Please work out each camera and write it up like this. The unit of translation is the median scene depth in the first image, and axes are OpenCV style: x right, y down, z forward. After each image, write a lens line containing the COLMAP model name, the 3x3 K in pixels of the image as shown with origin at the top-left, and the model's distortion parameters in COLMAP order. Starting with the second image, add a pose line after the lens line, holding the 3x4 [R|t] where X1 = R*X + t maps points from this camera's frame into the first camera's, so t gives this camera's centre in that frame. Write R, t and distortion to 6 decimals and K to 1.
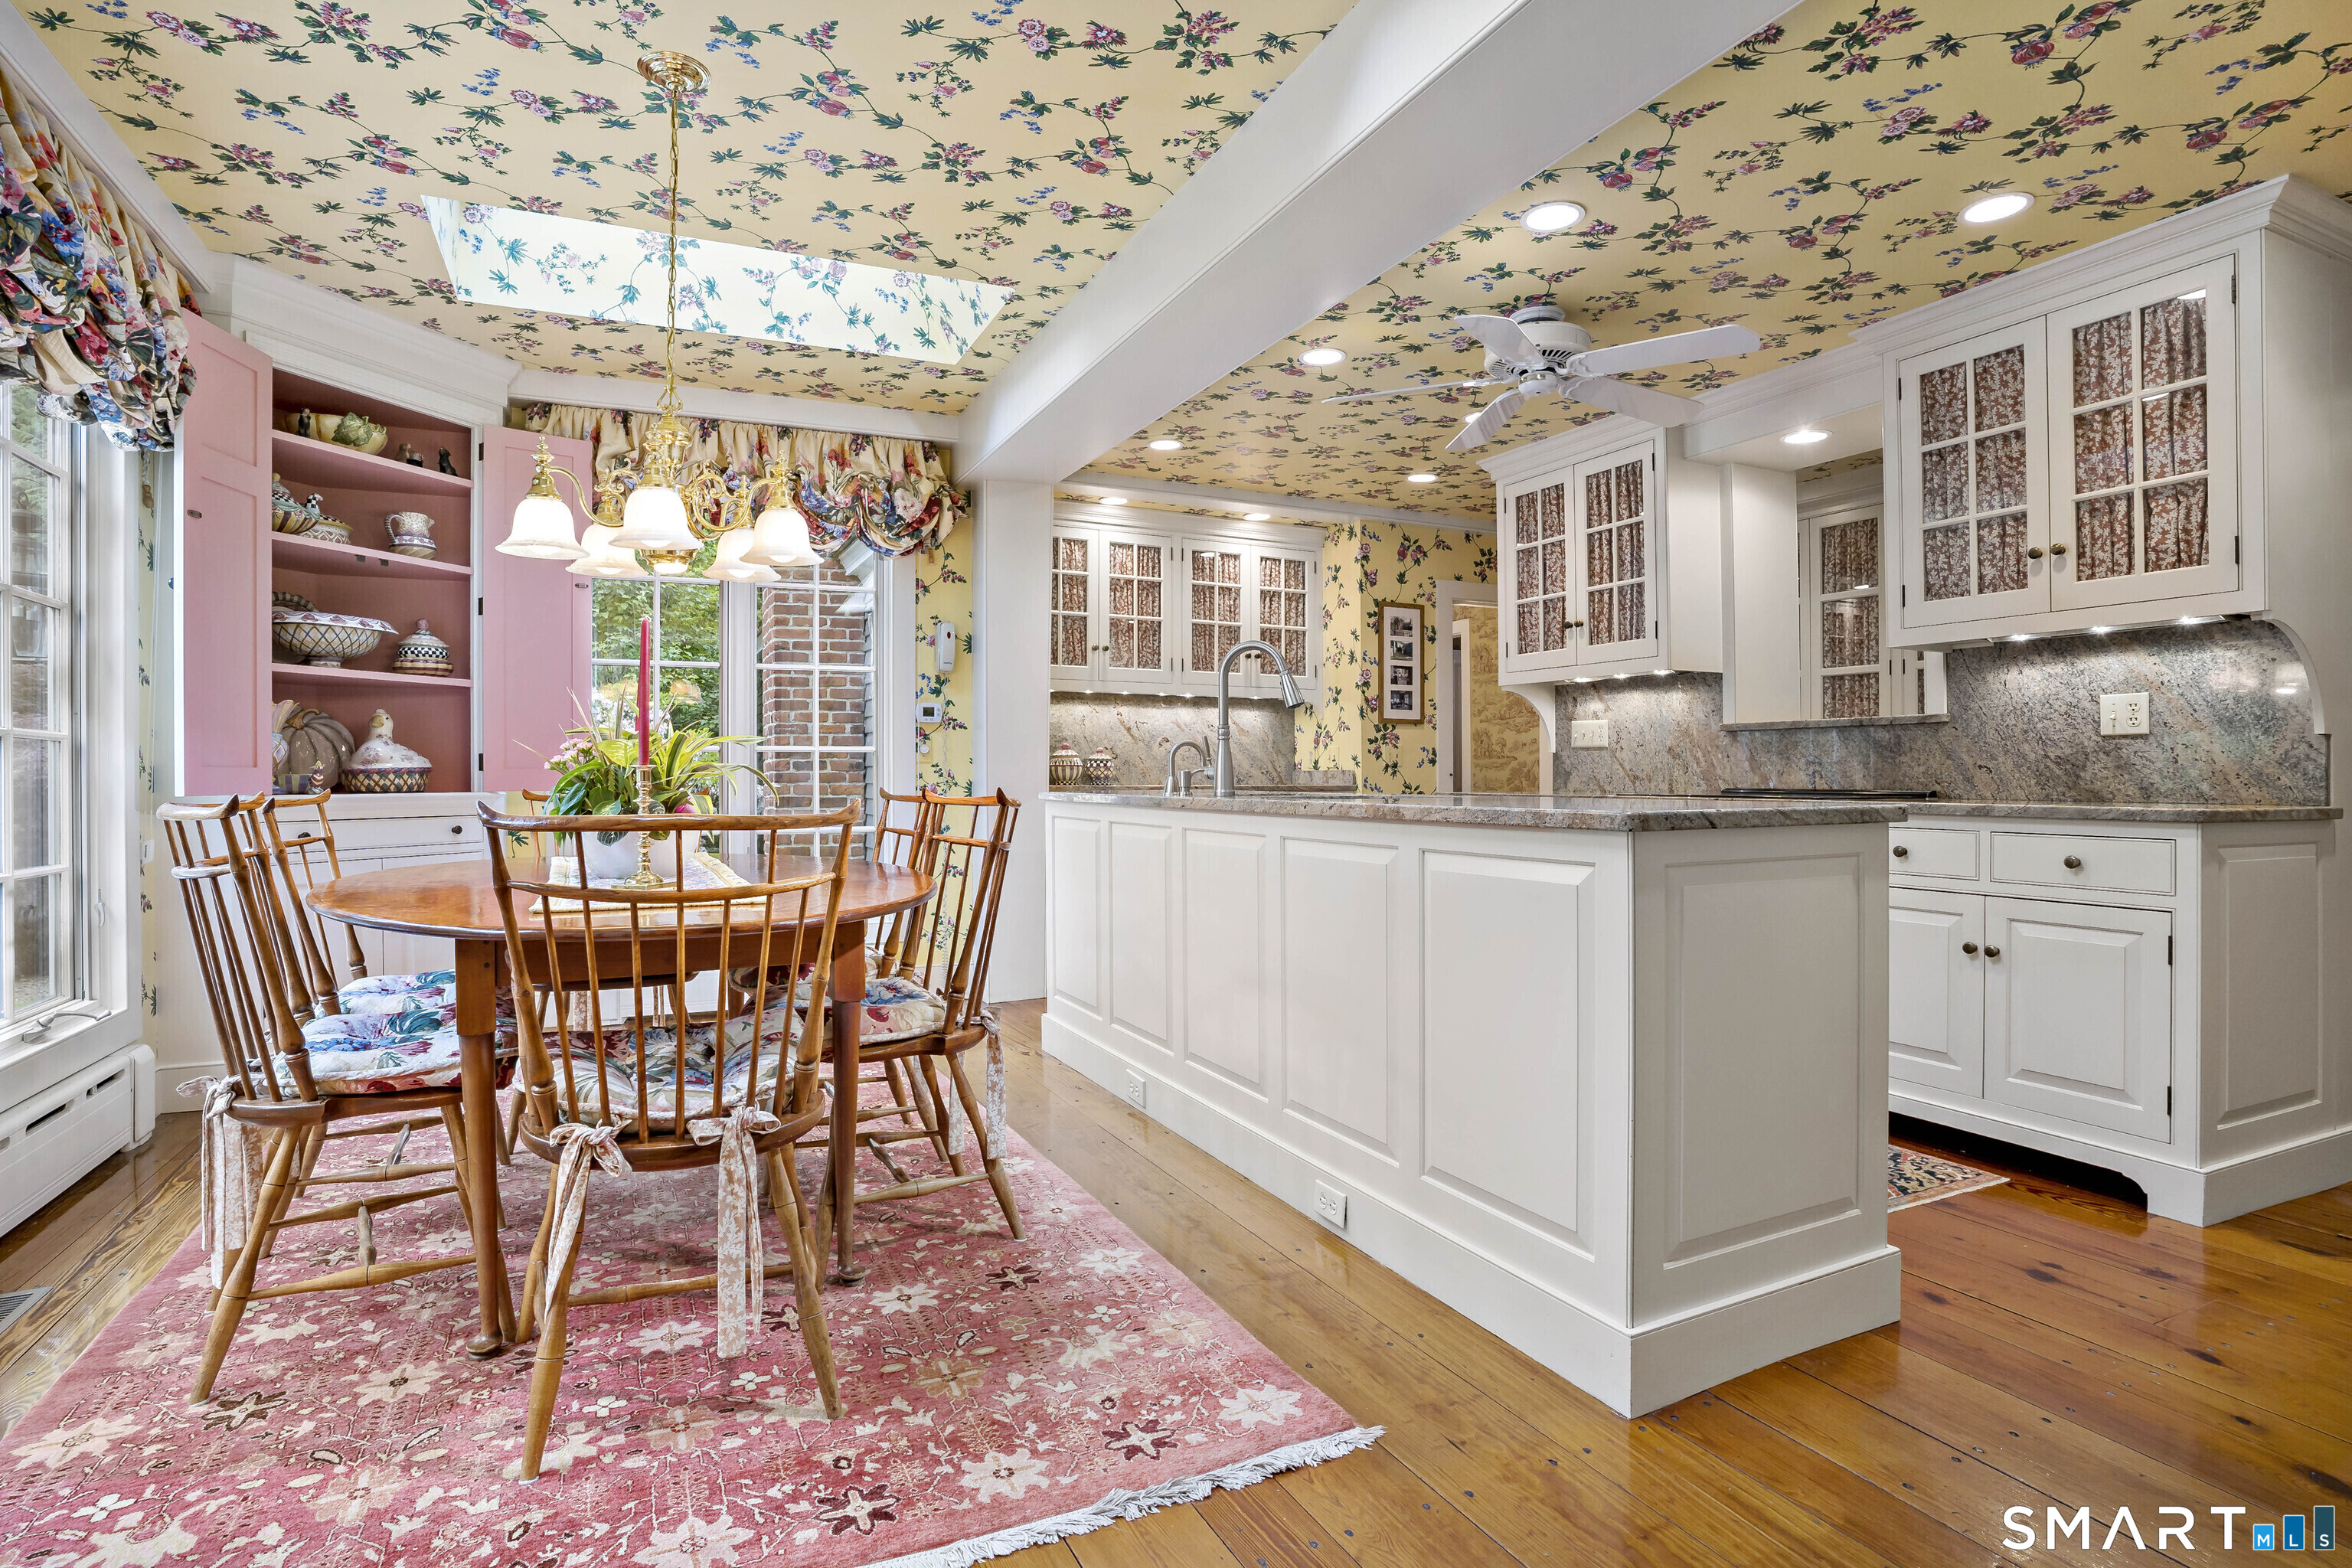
lens RADIAL K [[1158.9, 0, 1176.0], [0, 1158.9, 784.0], [0, 0, 1]] dist [-0.079729, 0.037739]
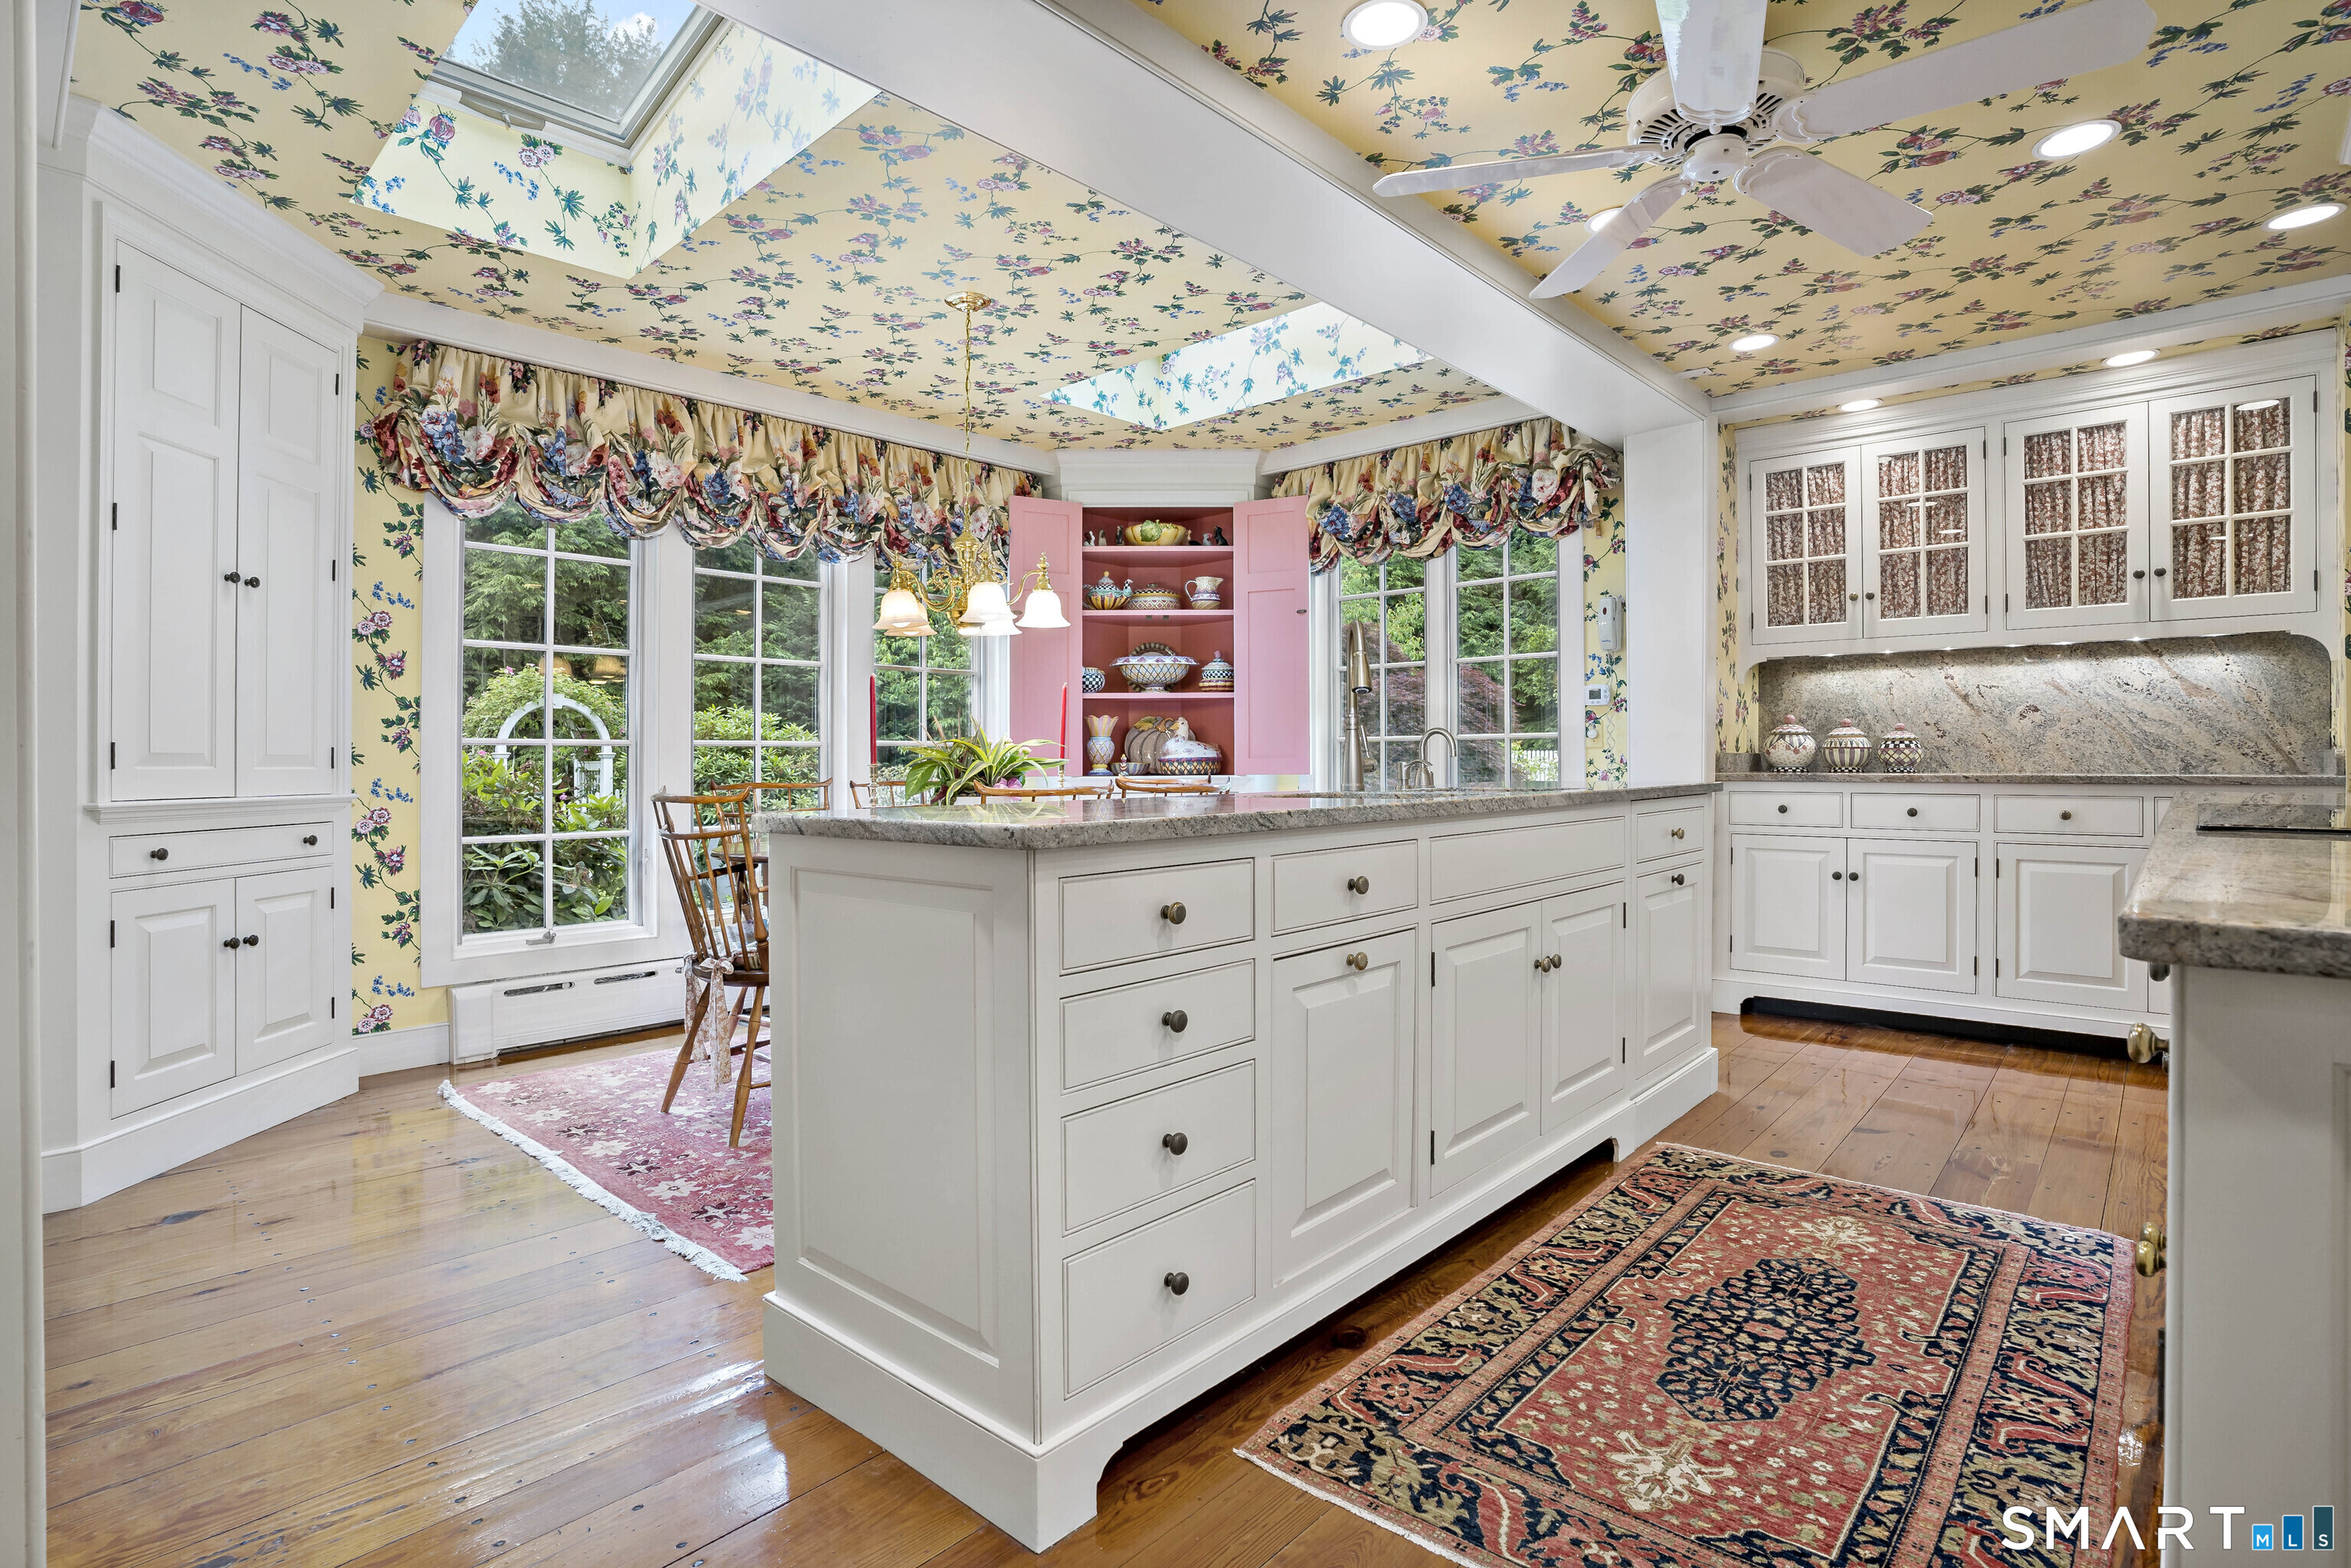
lens RADIAL K [[1174.4, 0, 1180.1], [0, 1174.4, 761.1], [0, 0, 1]] dist [-0.063184, 0.000136]
pose [[0.389621, 0.000191, -0.920975, 0.635351], [0.001068, 0.999999, 0.000659, -0.010509], [0.920975, -0.001241, 0.389621, 0.378757]]
